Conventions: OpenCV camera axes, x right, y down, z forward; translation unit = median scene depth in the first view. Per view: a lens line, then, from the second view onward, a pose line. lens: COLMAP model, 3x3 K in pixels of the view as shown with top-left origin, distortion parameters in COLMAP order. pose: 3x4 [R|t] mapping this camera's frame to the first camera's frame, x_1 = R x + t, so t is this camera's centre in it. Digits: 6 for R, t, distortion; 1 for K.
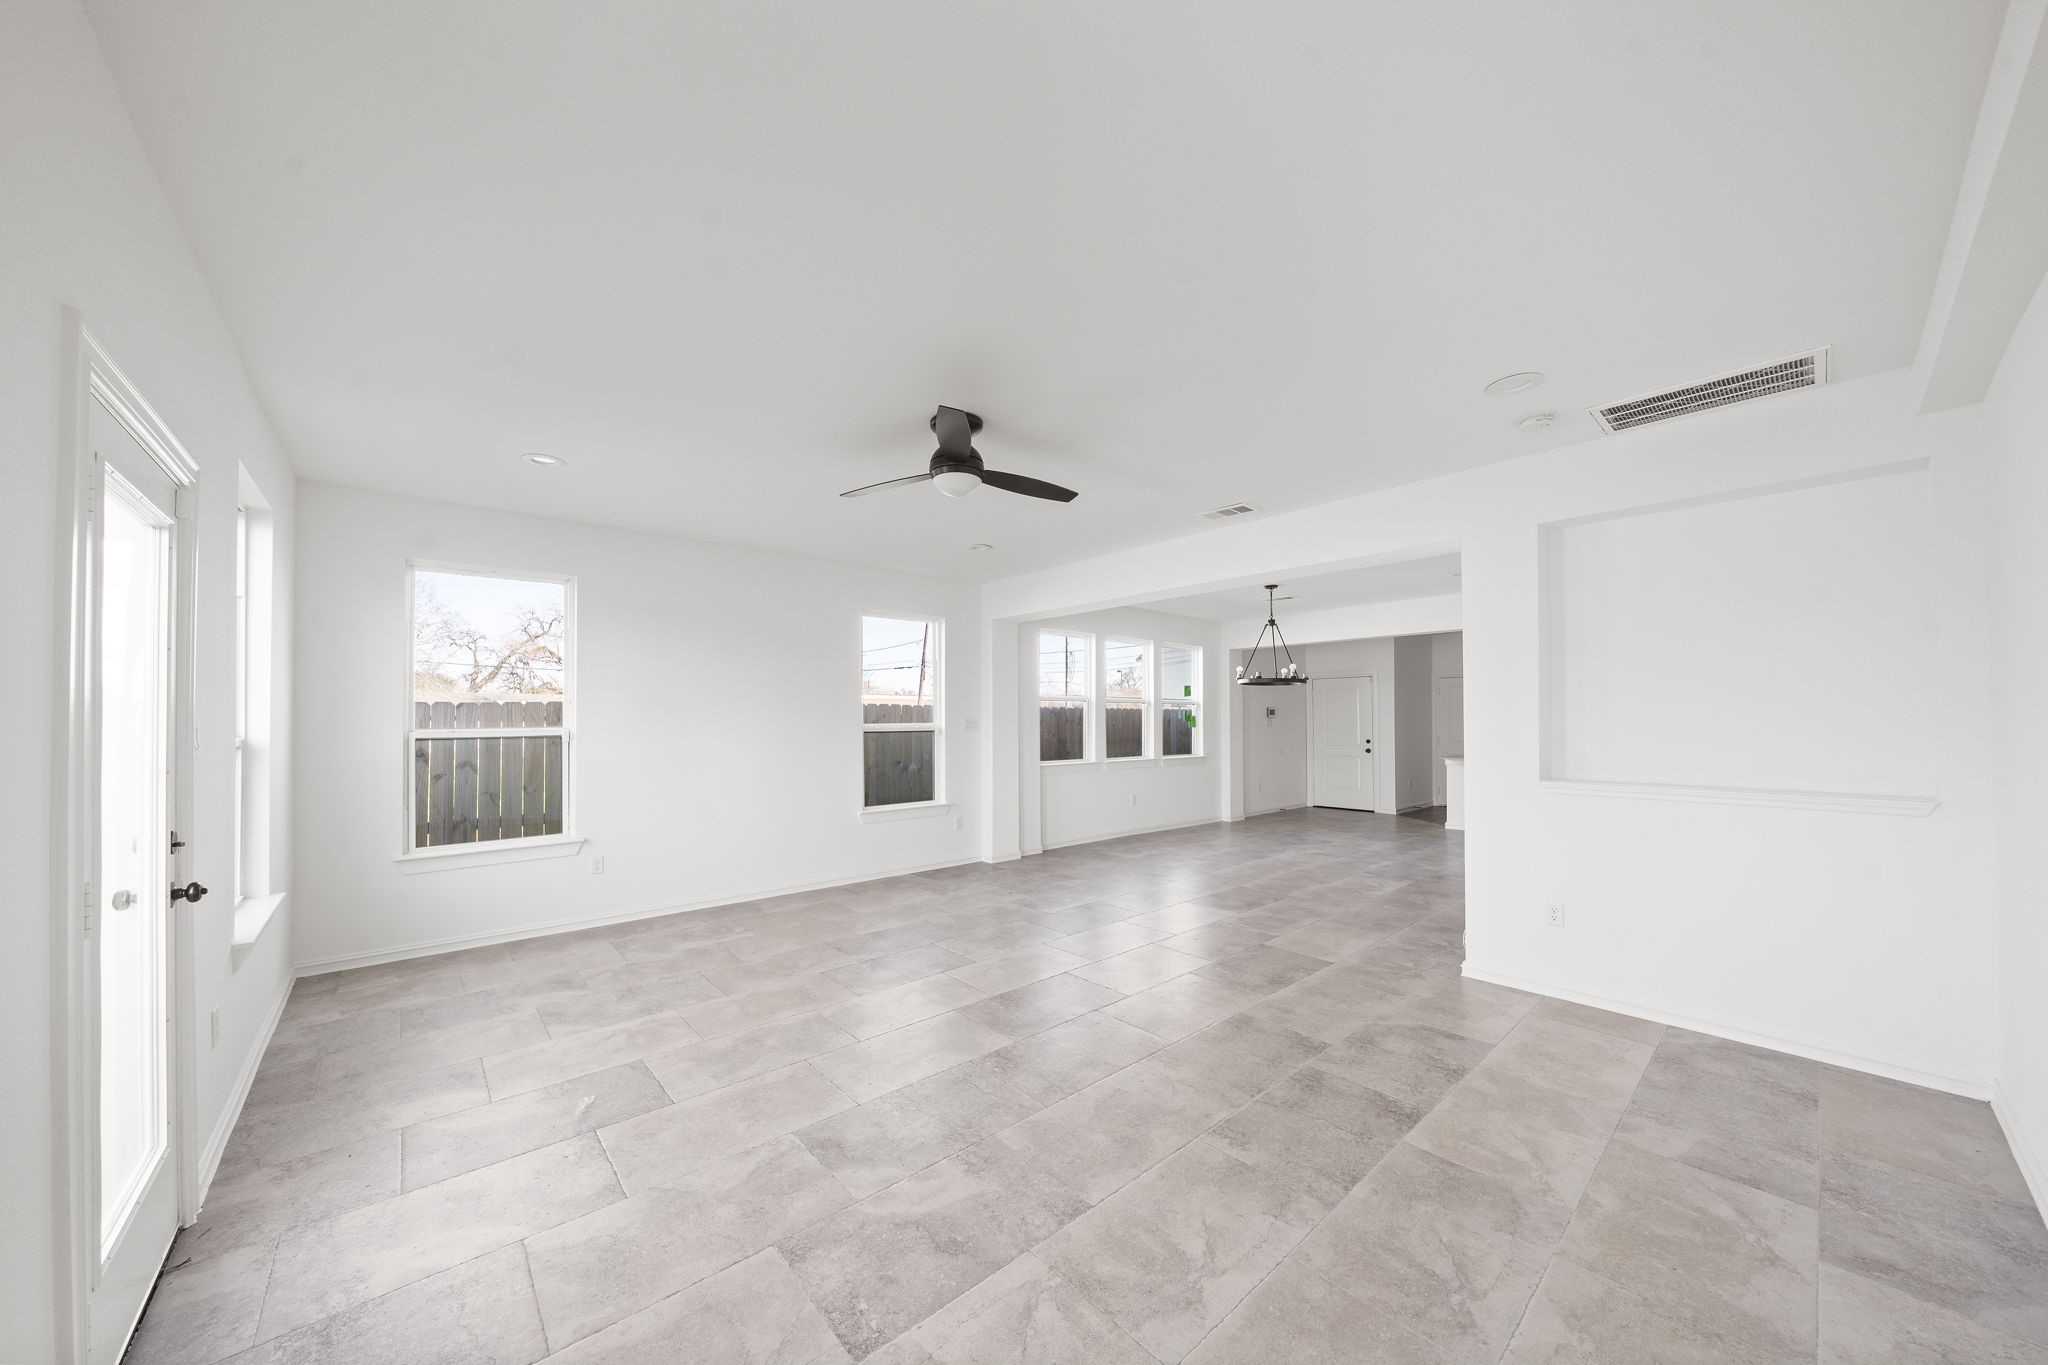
lens RADIAL K [[696.3, 0, 1004.9], [0, 696.3, 707.2], [0, 0, 1]] dist [-0.003507, 0.000380]
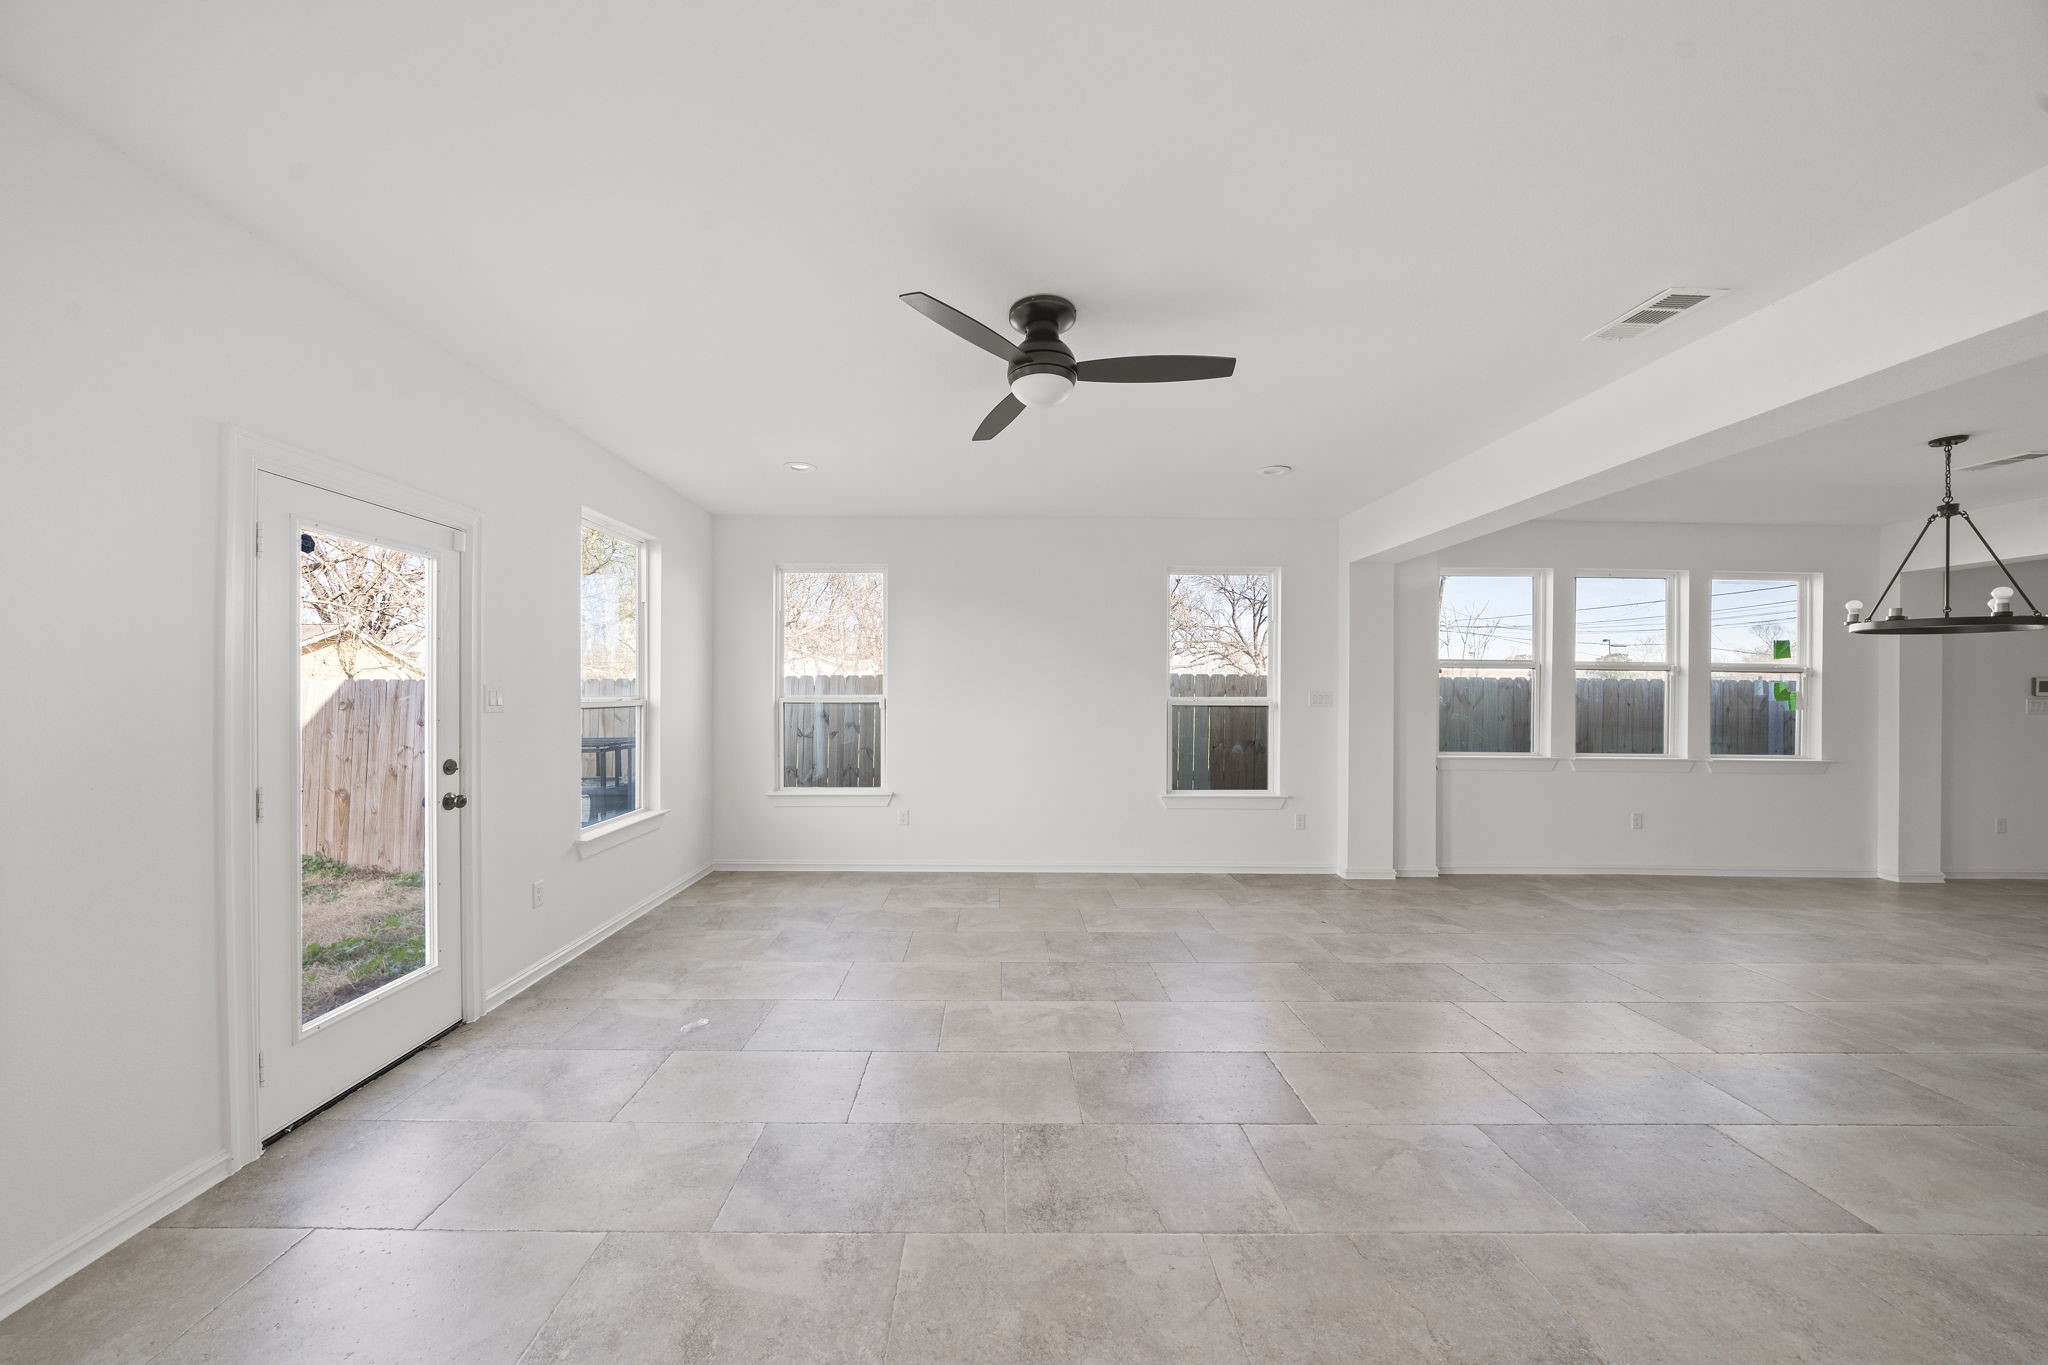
lens RADIAL K [[696.3, 0, 1007.1], [0, 696.3, 688.0], [0, 0, 1]] dist [-0.003507, 0.000380]
pose [[0.766482, 0.004805, -0.642248, 0.212981], [0.001850, 0.999951, 0.009690, 0.004074], [0.642263, -0.008616, 0.766436, 0.189360]]
